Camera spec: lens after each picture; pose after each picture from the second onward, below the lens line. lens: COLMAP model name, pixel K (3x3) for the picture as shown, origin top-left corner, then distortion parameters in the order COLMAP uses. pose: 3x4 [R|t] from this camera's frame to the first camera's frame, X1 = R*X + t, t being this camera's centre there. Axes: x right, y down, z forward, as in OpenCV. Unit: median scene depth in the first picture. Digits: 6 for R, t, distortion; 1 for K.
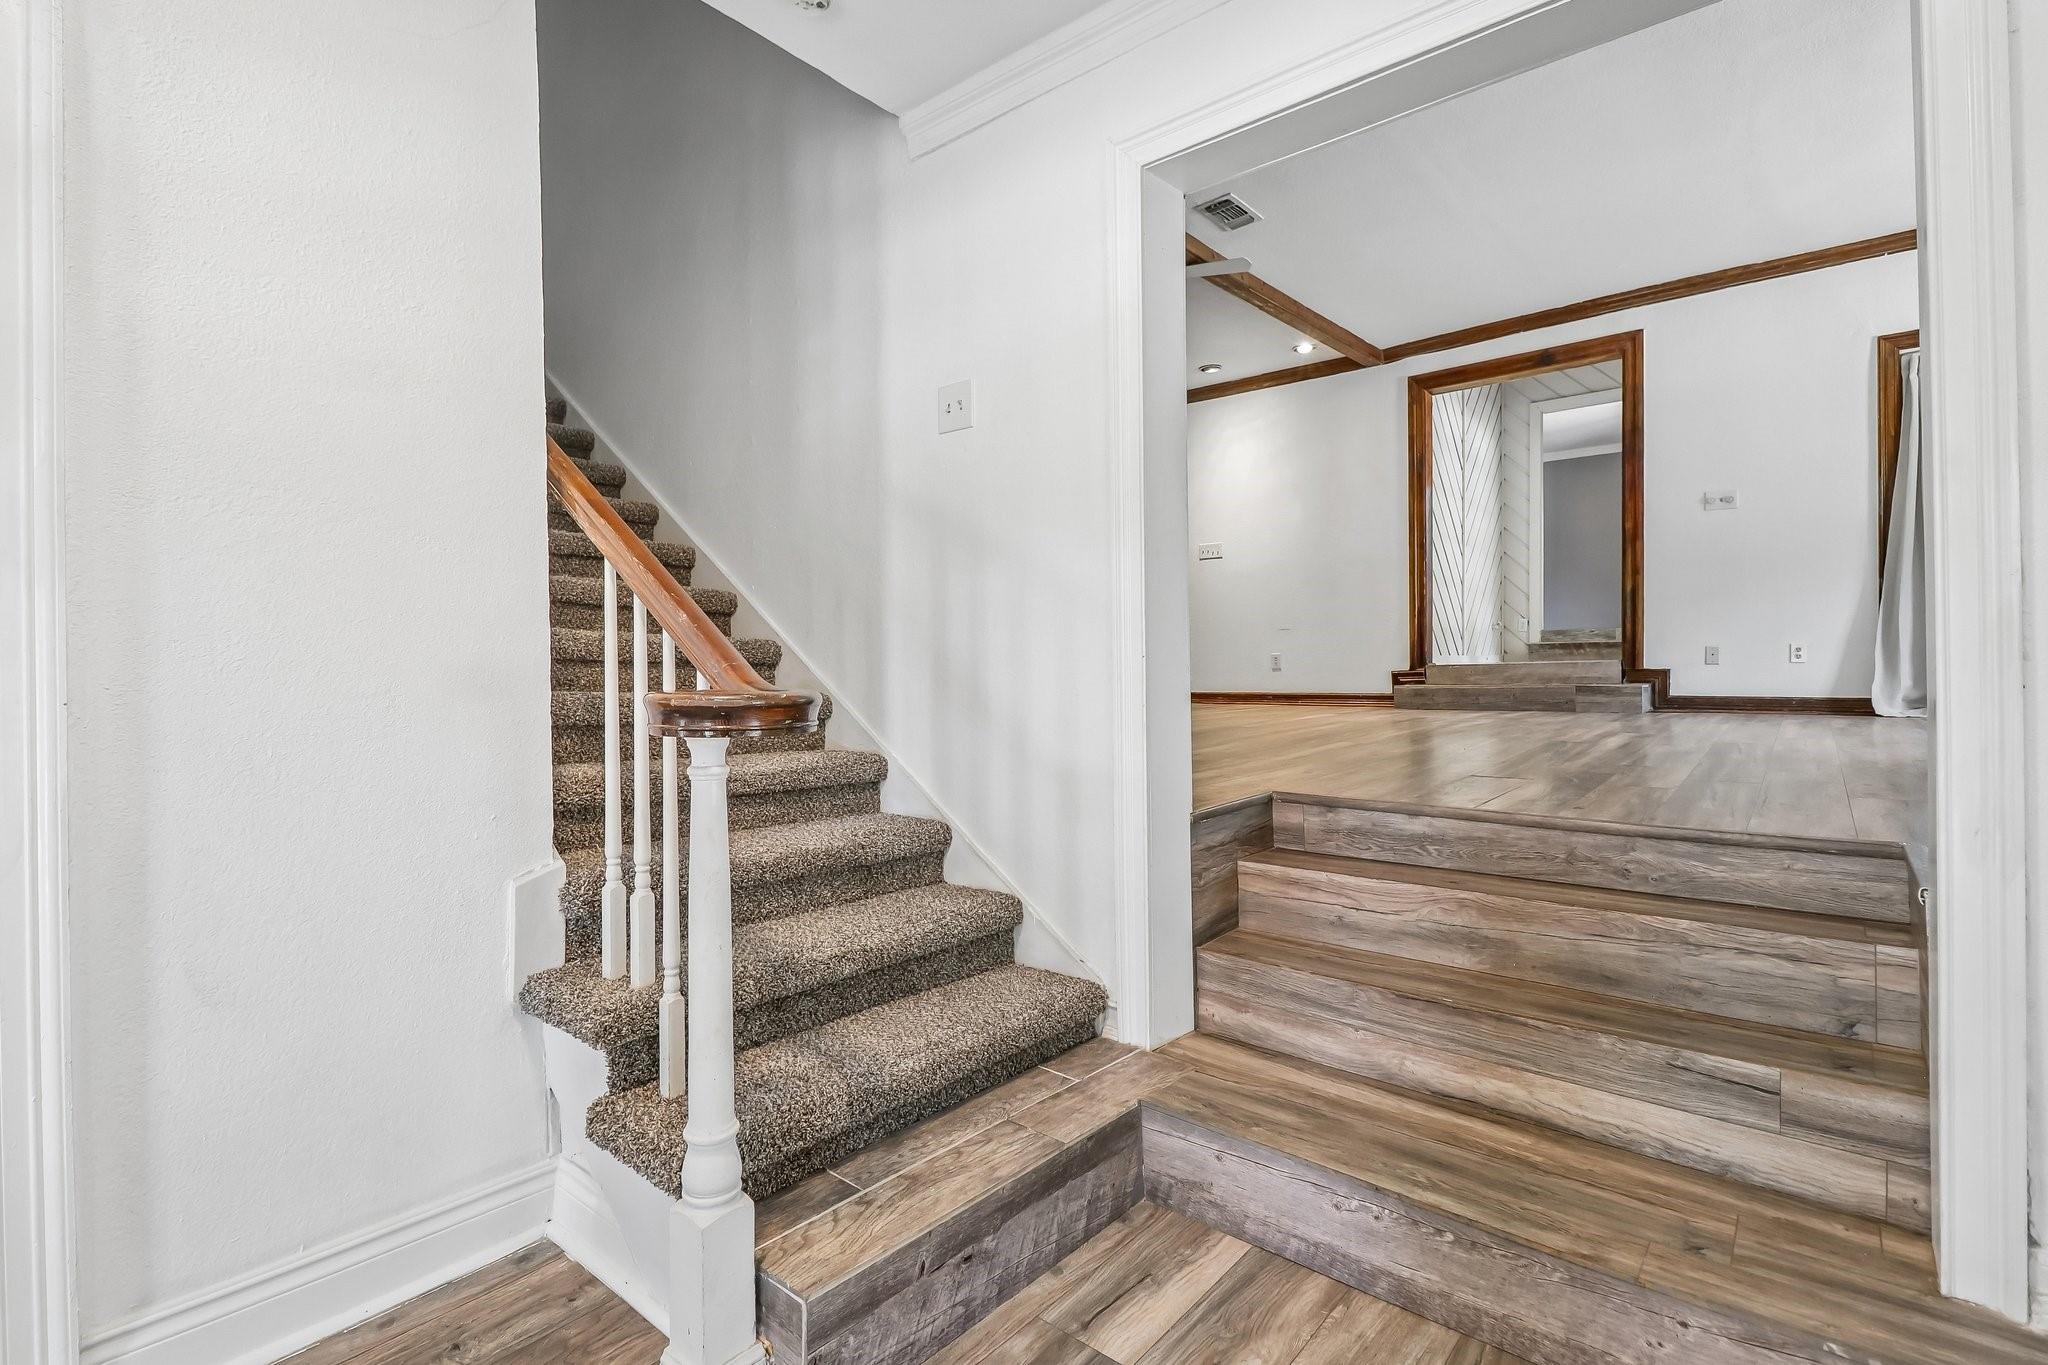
lens RADIAL K [[963.4, 0, 1027.4], [0, 963.4, 662.5], [0, 0, 1]] dist [0.019459, -0.013315]
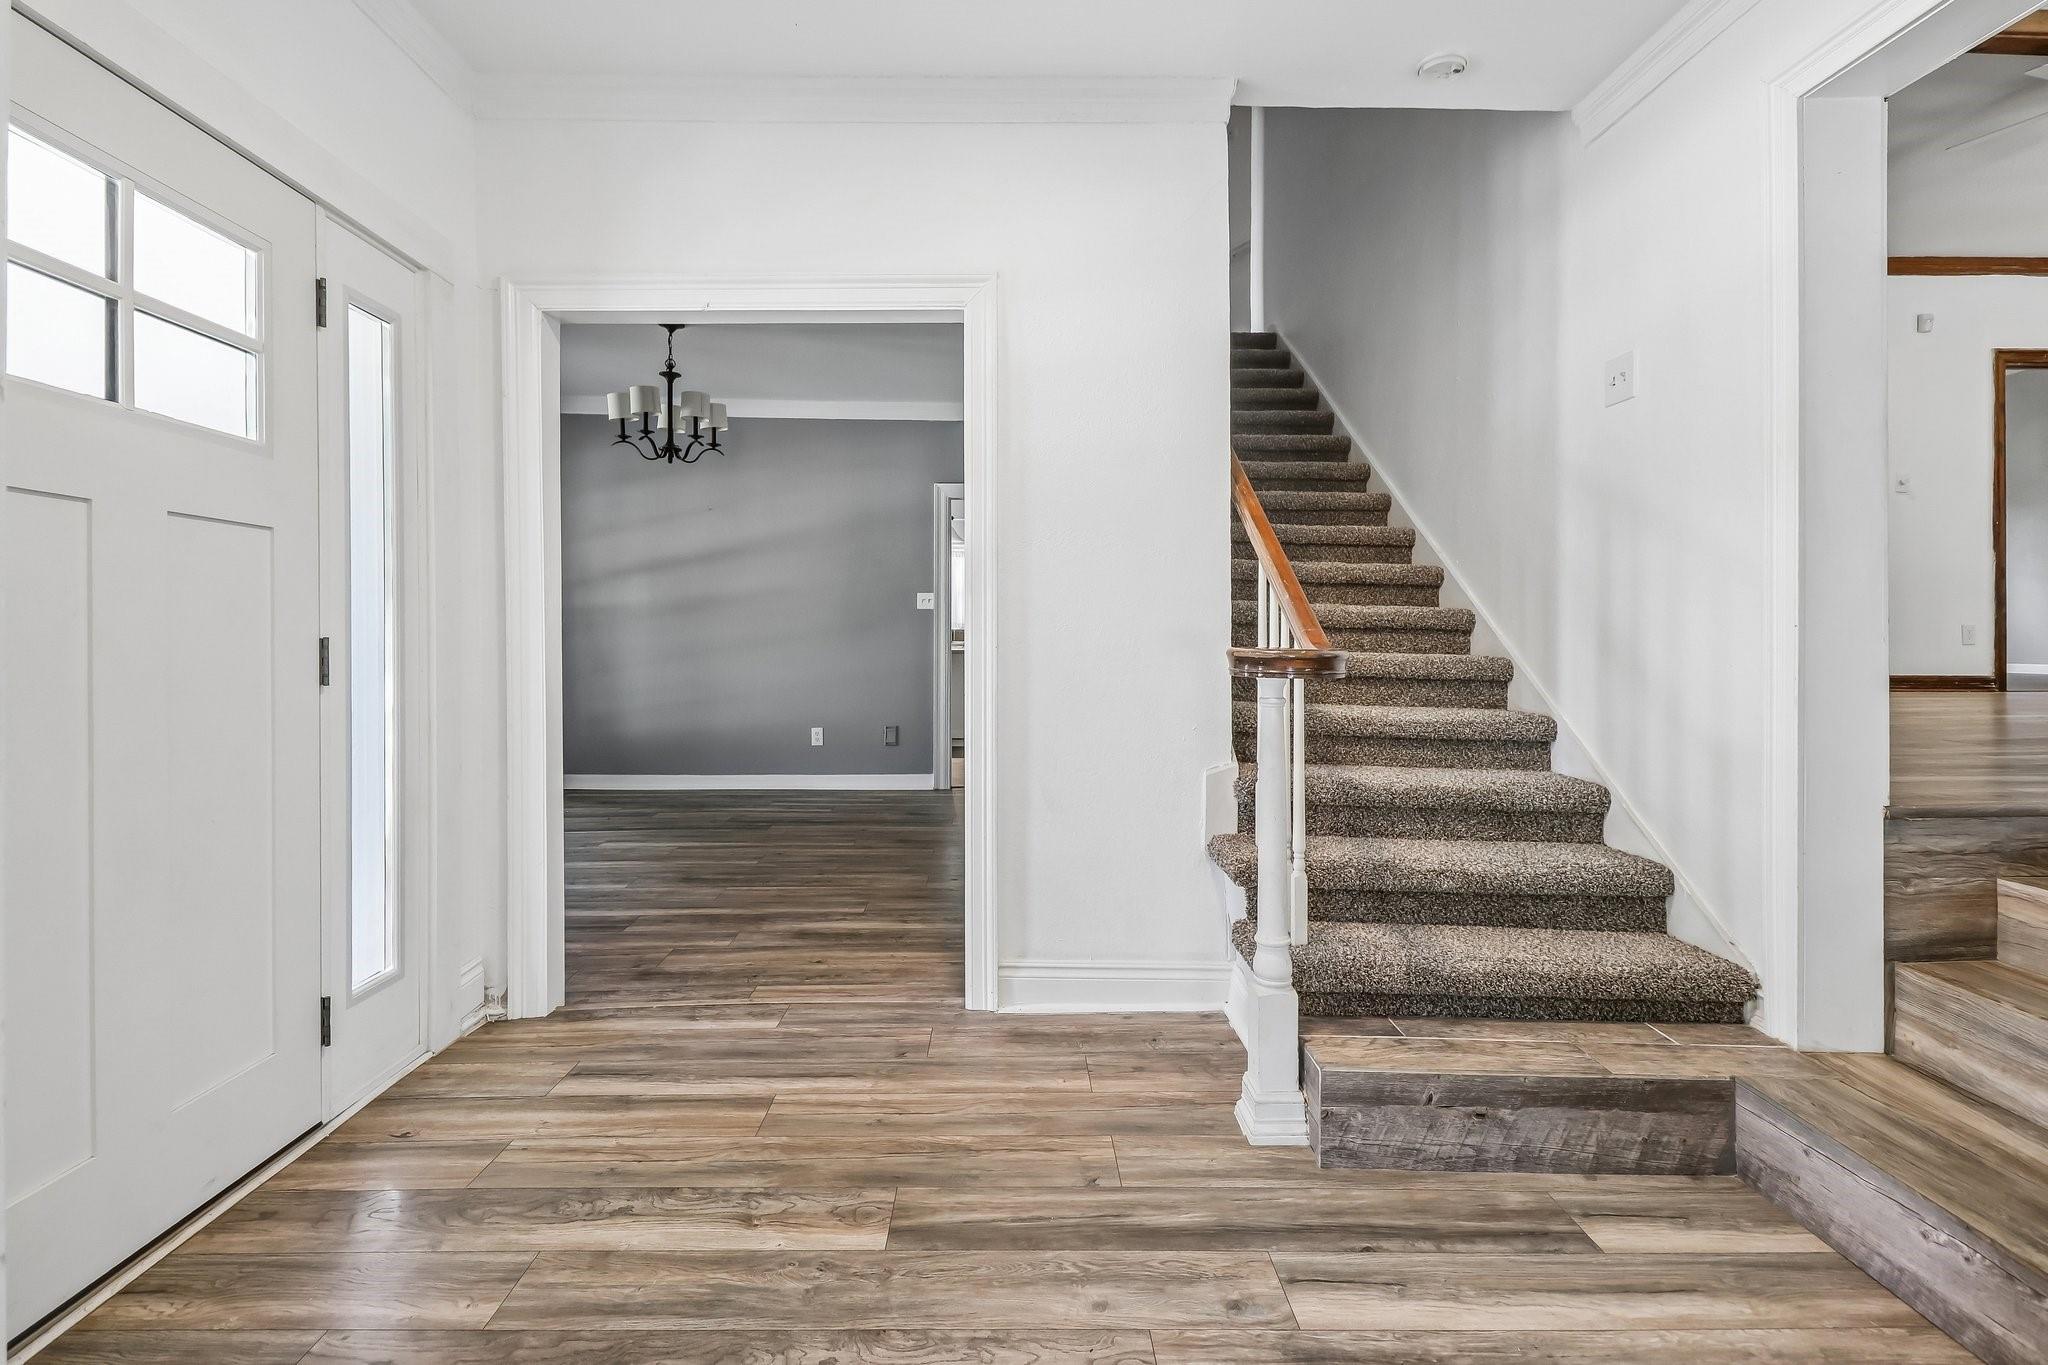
lens RADIAL K [[960.4, 0, 1025.1], [0, 960.4, 635.0], [0, 0, 1]] dist [0.018286, -0.012721]
pose [[0.660896, 0.012102, -0.750380, 0.385203], [-0.005779, 0.999922, 0.011037, -0.004203], [0.750455, -0.002958, 0.660915, -0.199577]]
